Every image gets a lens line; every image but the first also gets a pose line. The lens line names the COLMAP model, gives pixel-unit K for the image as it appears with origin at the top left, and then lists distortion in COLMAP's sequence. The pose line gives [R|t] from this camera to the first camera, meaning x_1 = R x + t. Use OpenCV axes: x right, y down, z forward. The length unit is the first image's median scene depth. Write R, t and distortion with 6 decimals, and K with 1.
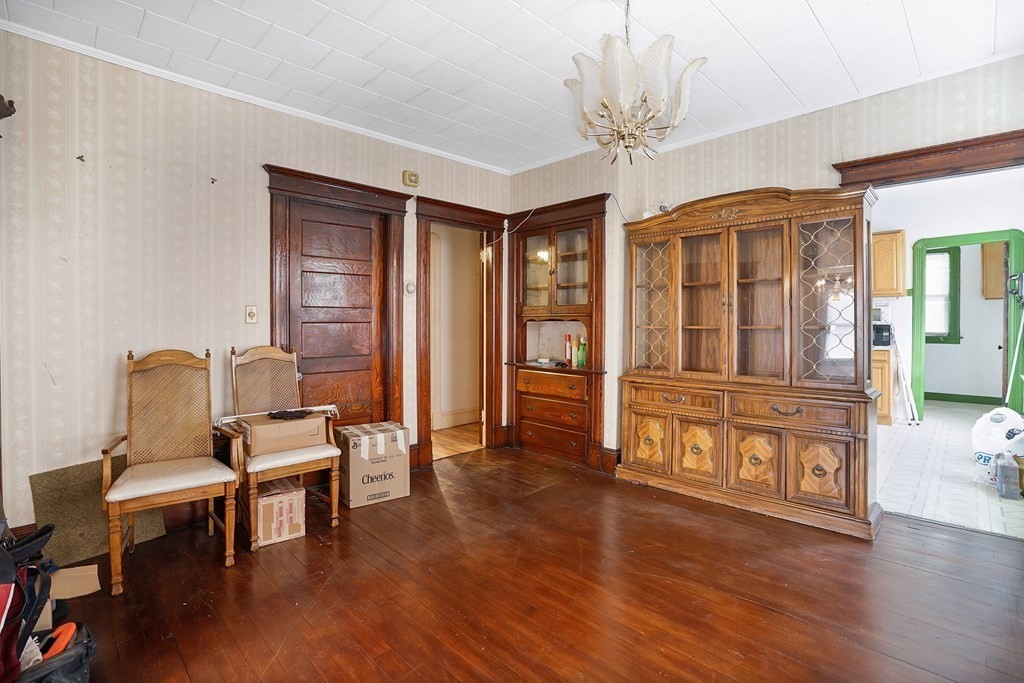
lens RADIAL K [[489.0, 0, 513.1], [0, 489.0, 321.3], [0, 0, 1]] dist [-0.038845, 0.000339]
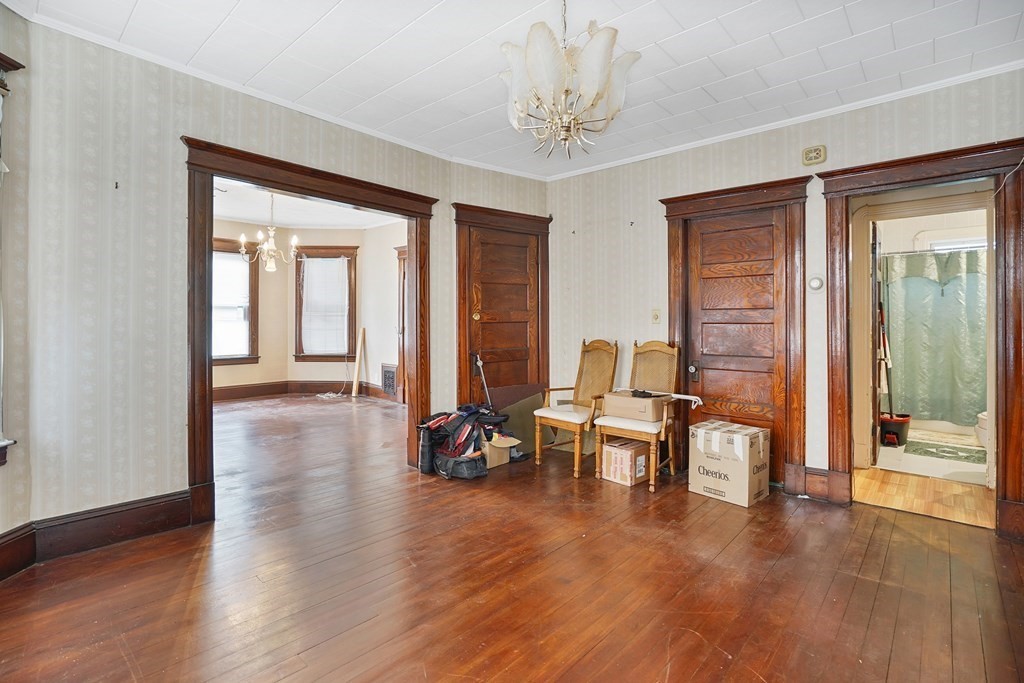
lens RADIAL K [[489.0, 0, 513.1], [0, 489.0, 321.3], [0, 0, 1]] dist [-0.038845, 0.000339]
pose [[0.033982, 0.004980, -0.999410, 0.743237], [0.002541, 0.999984, 0.005069, -0.009782], [0.999419, -0.002712, 0.033968, 0.539875]]
